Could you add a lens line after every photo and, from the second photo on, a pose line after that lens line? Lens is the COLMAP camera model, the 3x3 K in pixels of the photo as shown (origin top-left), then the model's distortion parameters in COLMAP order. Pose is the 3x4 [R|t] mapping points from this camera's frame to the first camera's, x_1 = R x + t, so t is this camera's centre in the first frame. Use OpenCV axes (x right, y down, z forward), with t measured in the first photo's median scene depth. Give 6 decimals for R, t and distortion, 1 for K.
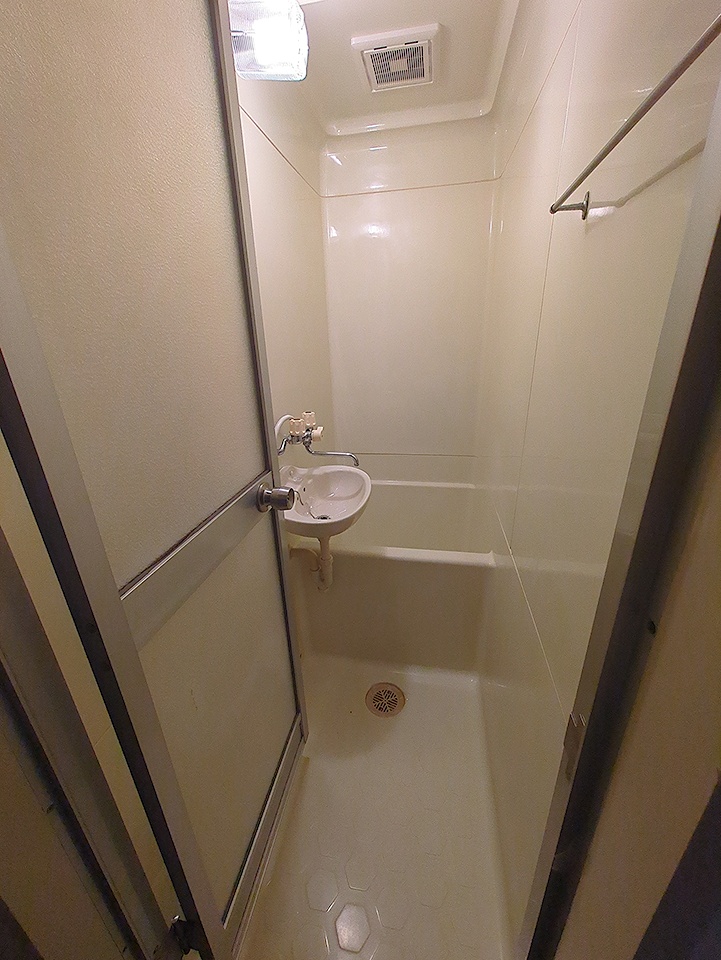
lens RADIAL K [[377.9, 0, 359.8], [0, 377.9, 481.7], [0, 0, 1]] dist [-0.003570, 0.000094]
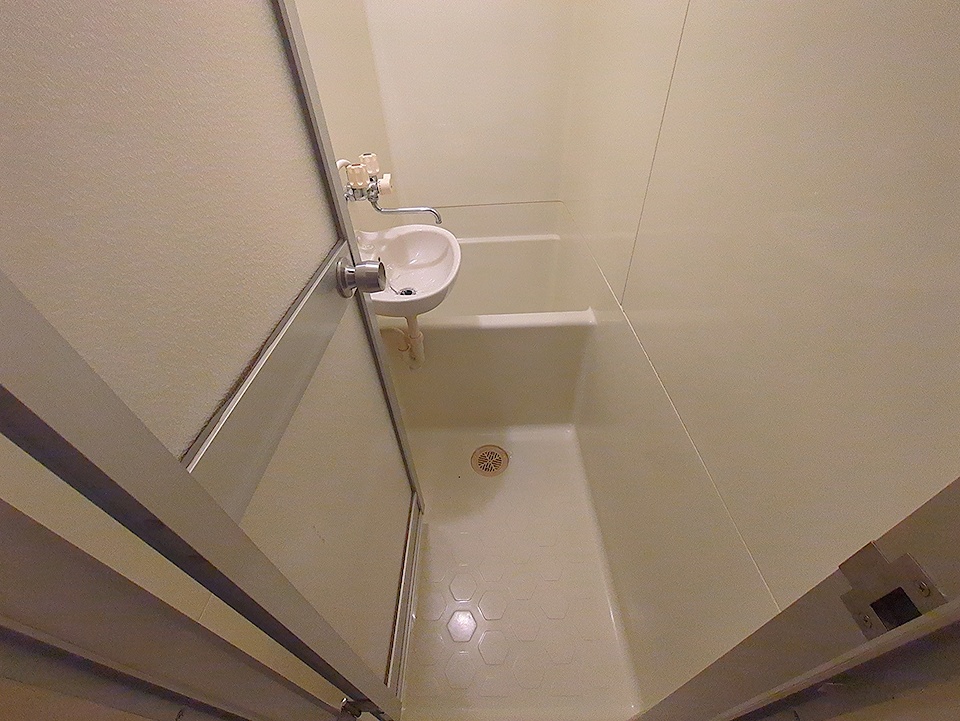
lens RADIAL K [[377.9, 0, 478.8], [0, 377.9, 363.0], [0, 0, 1]] dist [-0.003570, 0.000094]
pose [[0.983546, -0.127560, 0.127927, -0.066903], [0.081039, 0.944404, 0.318642, -0.010392], [-0.161460, -0.303032, 0.939203, 0.120932]]
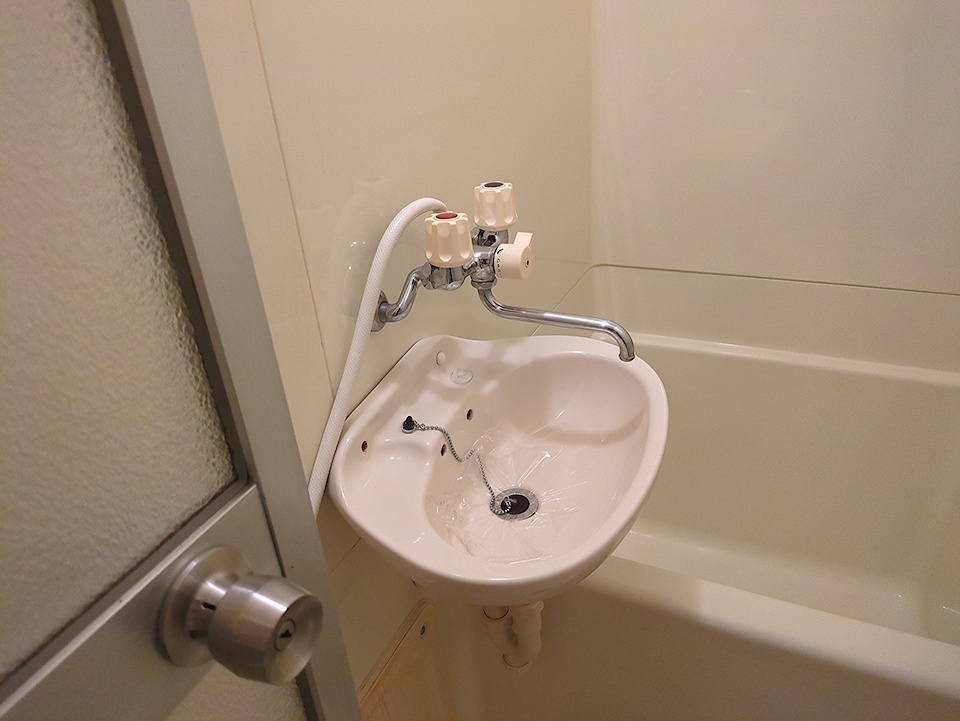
lens RADIAL K [[733.7, 0, 484.1], [0, 733.7, 365.7], [0, 0, 1]] dist [0.022156, 0.019792]
pose [[0.967716, 0.083511, -0.237808, 0.023295], [-0.047680, 0.987134, 0.152624, -0.126813], [0.247493, -0.136358, 0.959246, 0.358850]]
